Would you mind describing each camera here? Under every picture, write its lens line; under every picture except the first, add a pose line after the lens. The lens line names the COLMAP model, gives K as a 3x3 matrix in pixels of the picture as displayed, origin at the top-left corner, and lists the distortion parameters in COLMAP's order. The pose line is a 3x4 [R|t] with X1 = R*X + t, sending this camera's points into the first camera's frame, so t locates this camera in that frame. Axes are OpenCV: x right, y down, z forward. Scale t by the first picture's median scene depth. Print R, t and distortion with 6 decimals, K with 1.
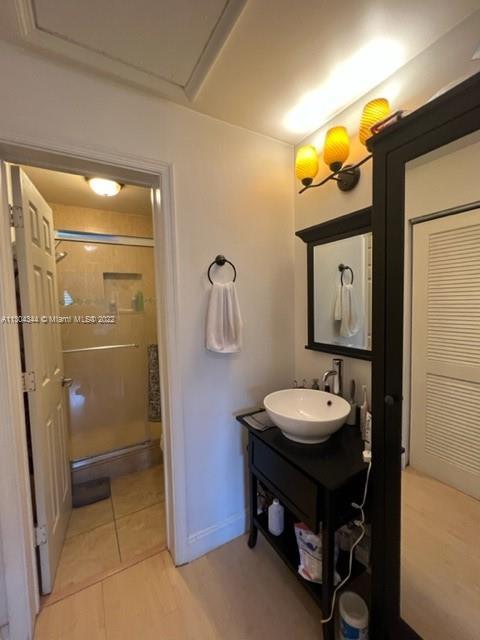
lens RADIAL K [[268.6, 0, 241.2], [0, 268.6, 317.7], [0, 0, 1]] dist [-0.001040, -0.000521]
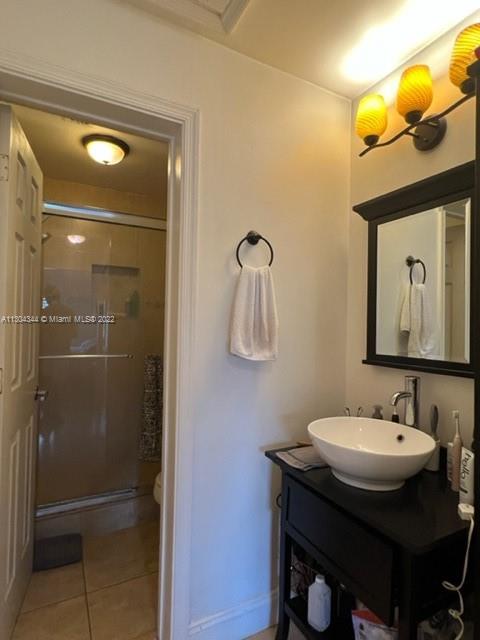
lens RADIAL K [[349.6, 0, 236.8], [0, 349.6, 318.0], [0, 0, 1]] dist [-0.001477, 0.002348]
pose [[0.997629, 0.041292, -0.055065, -0.058389], [-0.045423, 0.996073, -0.076001, 0.086212], [0.051710, 0.078322, 0.995586, 0.034833]]
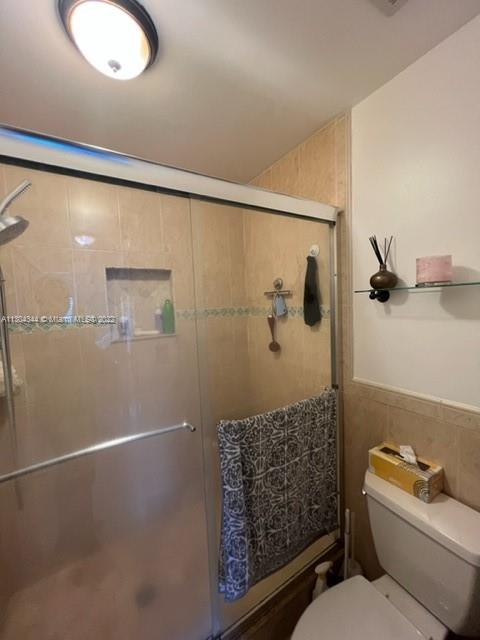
lens RADIAL K [[256.0, 0, 239.0], [0, 256.0, 320.4], [0, 0, 1]] dist [-0.001522, 0.001450]
pose [[0.999569, -0.020404, 0.021113, -0.472352], [0.020373, 0.999791, 0.001657, -0.101471], [-0.021143, -0.001226, 0.999776, 0.866286]]
